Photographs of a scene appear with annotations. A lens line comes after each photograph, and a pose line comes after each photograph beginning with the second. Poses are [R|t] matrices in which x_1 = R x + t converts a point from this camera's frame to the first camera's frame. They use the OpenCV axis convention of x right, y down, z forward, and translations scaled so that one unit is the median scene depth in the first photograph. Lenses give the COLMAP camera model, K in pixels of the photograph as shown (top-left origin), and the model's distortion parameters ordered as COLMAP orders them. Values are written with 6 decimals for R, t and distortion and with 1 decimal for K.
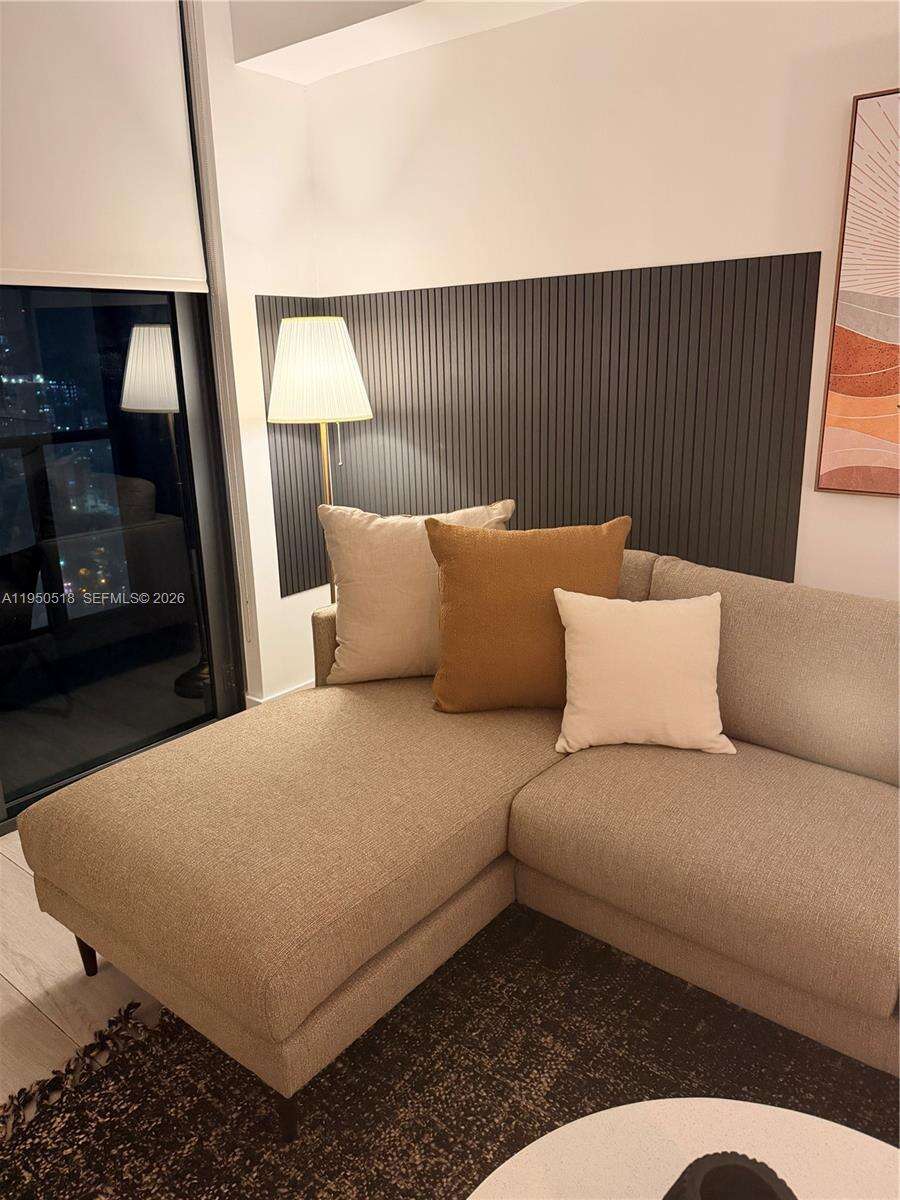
lens RADIAL K [[836.9, 0, 446.4], [0, 836.9, 599.6], [0, 0, 1]] dist [0.105717, -0.167121]
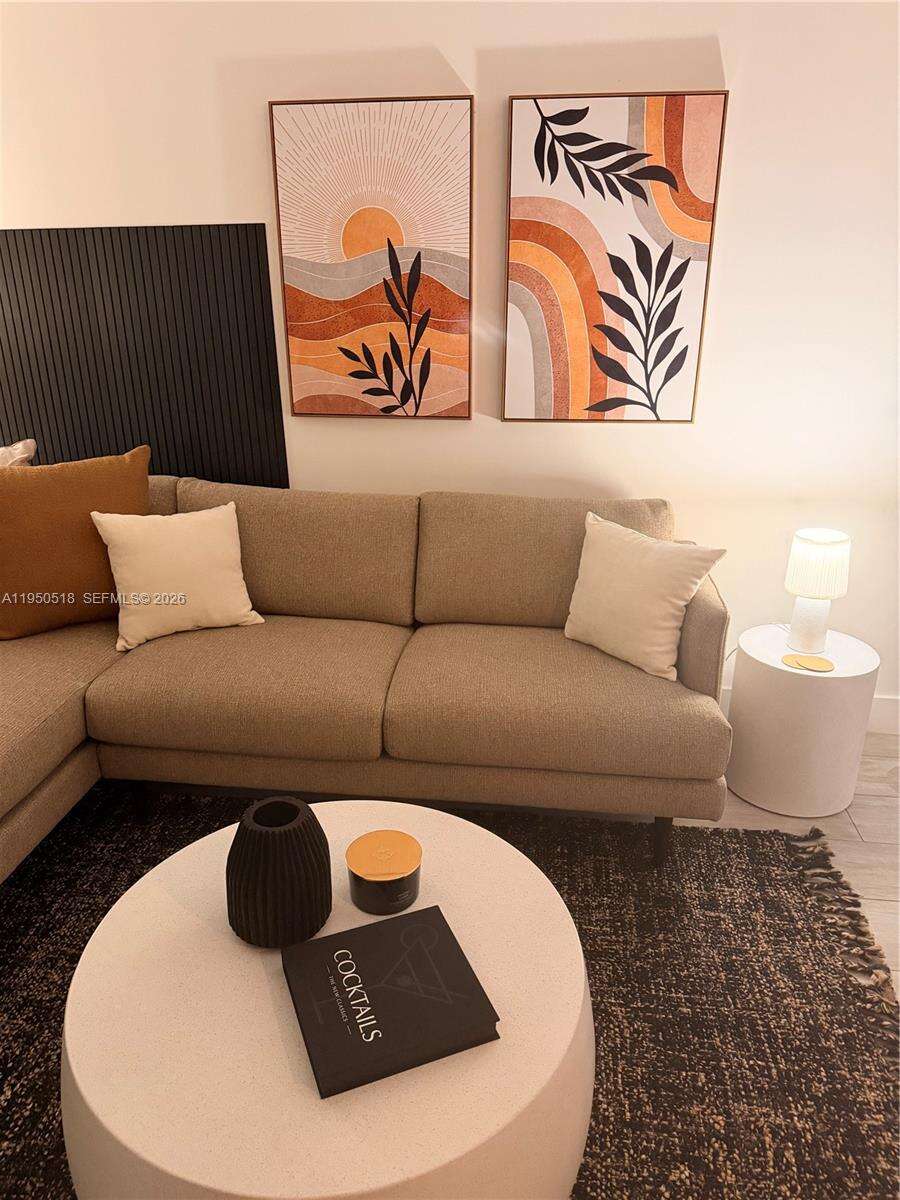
lens RADIAL K [[836.9, 0, 446.4], [0, 836.9, 599.6], [0, 0, 1]] dist [0.105717, -0.167121]
pose [[0.851016, -0.167225, 0.497803, -0.053097], [0.134891, 0.985747, 0.100535, 0.052691], [-0.507520, -0.018407, 0.861444, -0.236936]]
